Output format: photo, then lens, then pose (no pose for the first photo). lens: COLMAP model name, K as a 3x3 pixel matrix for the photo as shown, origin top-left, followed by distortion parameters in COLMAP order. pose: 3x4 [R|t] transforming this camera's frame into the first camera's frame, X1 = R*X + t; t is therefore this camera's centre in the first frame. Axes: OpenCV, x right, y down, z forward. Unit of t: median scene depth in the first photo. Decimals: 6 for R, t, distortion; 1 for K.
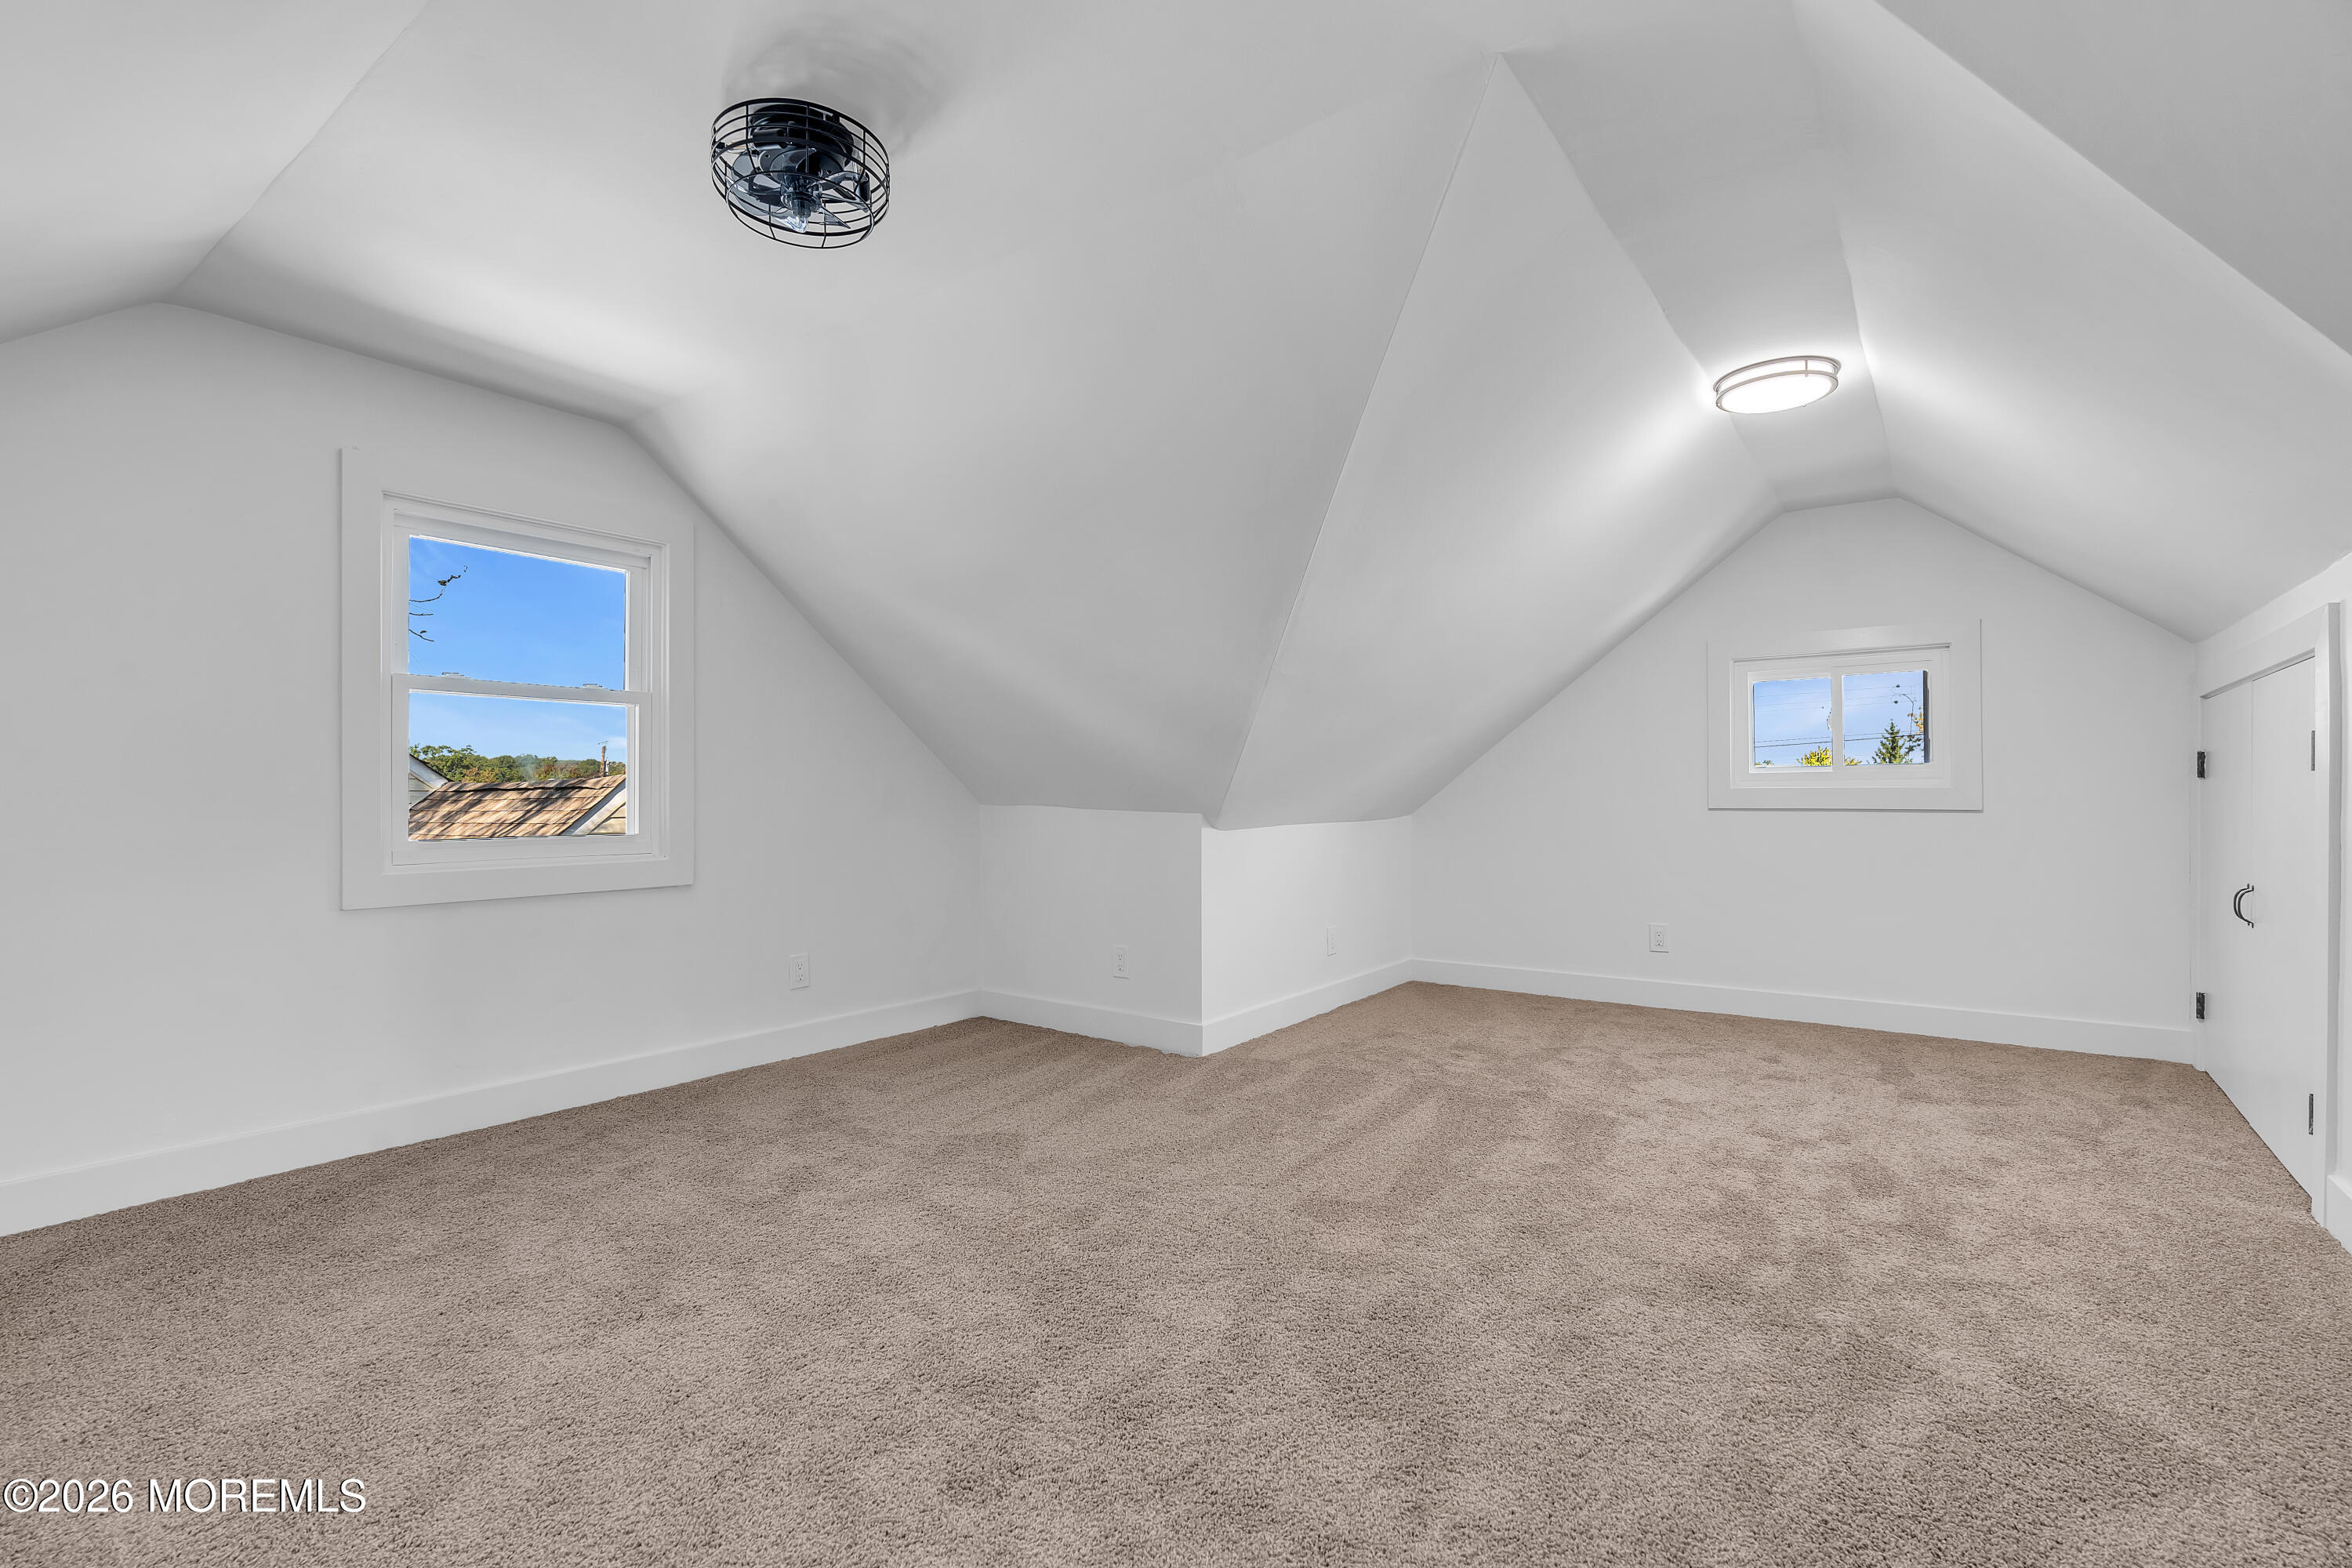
lens RADIAL K [[1064.0, 0, 1167.5], [0, 1064.0, 791.1], [0, 0, 1]] dist [-0.008884, 0.001965]
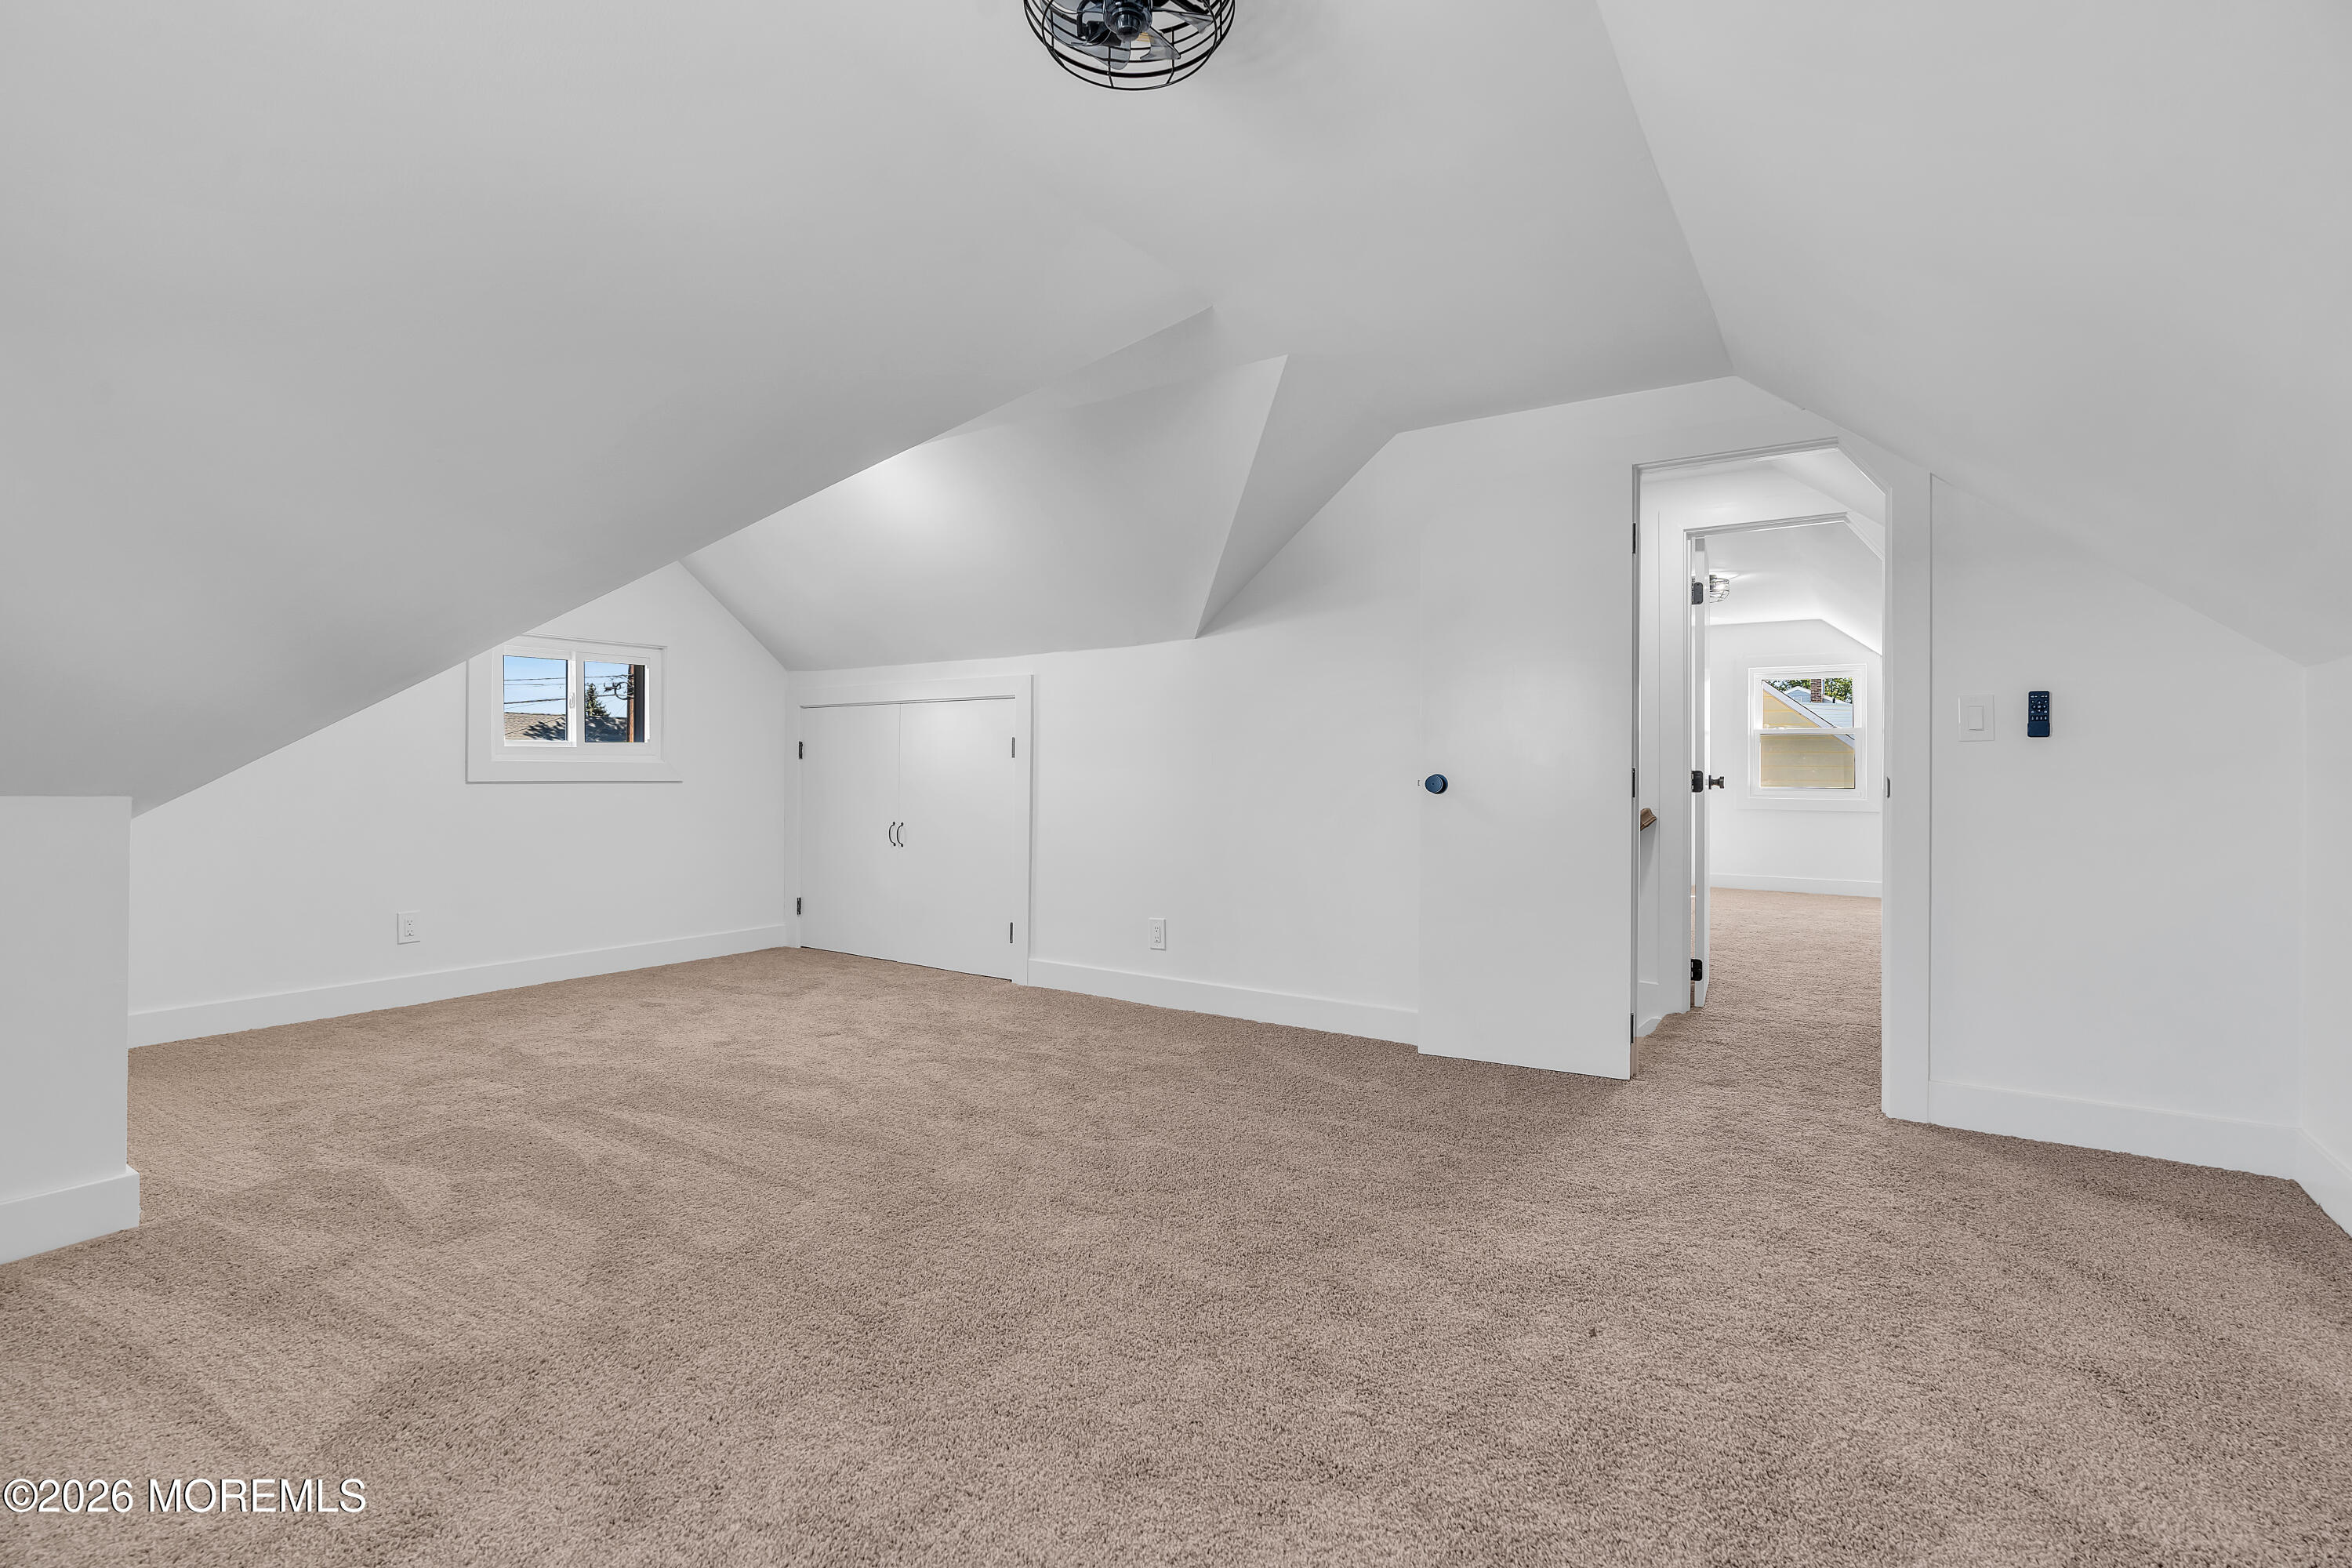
lens RADIAL K [[1064.0, 0, 1166.6], [0, 1064.0, 775.8], [0, 0, 1]] dist [-0.008884, 0.001965]
pose [[-0.039336, -0.001371, 0.999225, -0.660950], [-0.006753, 0.999977, 0.001107, 0.007900], [-0.999203, -0.006704, -0.039344, 0.583455]]
